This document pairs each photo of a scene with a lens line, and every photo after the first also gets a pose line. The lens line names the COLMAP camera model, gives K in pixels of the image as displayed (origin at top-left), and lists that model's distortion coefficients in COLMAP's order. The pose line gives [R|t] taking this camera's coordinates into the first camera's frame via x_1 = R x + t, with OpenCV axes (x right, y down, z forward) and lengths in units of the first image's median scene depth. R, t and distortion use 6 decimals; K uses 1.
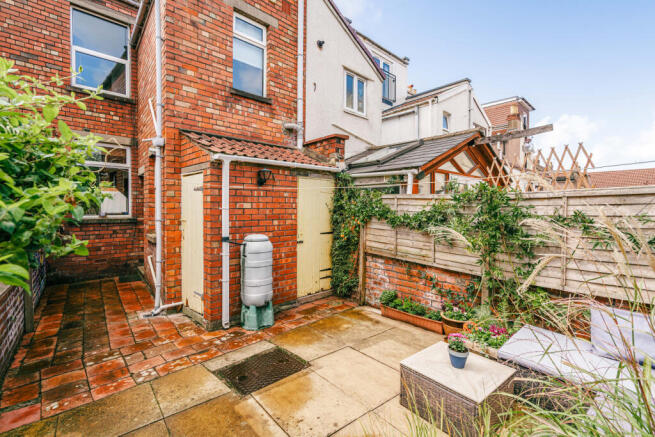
lens RADIAL K [[307.9, 0, 333.9], [0, 307.9, 210.4], [0, 0, 1]] dist [-0.007758, 0.004477]
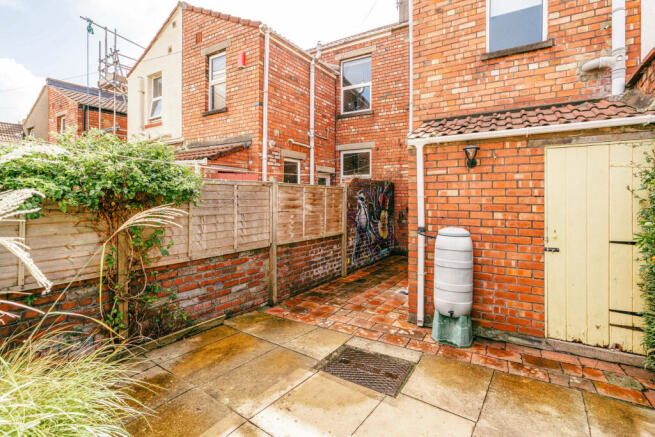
lens RADIAL K [[307.9, 0, 310.2], [0, 307.9, 193.4], [0, 0, 1]] dist [-0.007758, 0.004477]
pose [[0.225954, -0.019856, -0.973936, 0.409888], [-0.013134, 0.999639, -0.023427, 0.009736], [0.974049, 0.018085, 0.225611, 0.391887]]
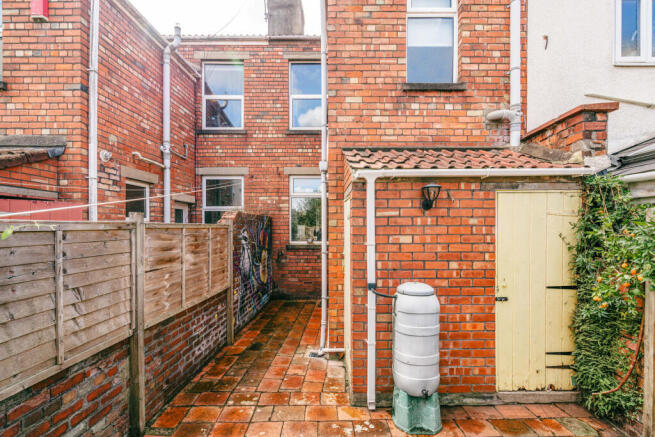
lens RADIAL K [[307.9, 0, 320.8], [0, 307.9, 227.4], [0, 0, 1]] dist [-0.007758, 0.004477]
pose [[0.709806, -0.005557, -0.704375, 0.066000], [-0.001335, 0.999956, -0.009234, -0.032489], [0.704396, 0.007495, 0.709768, 0.337790]]
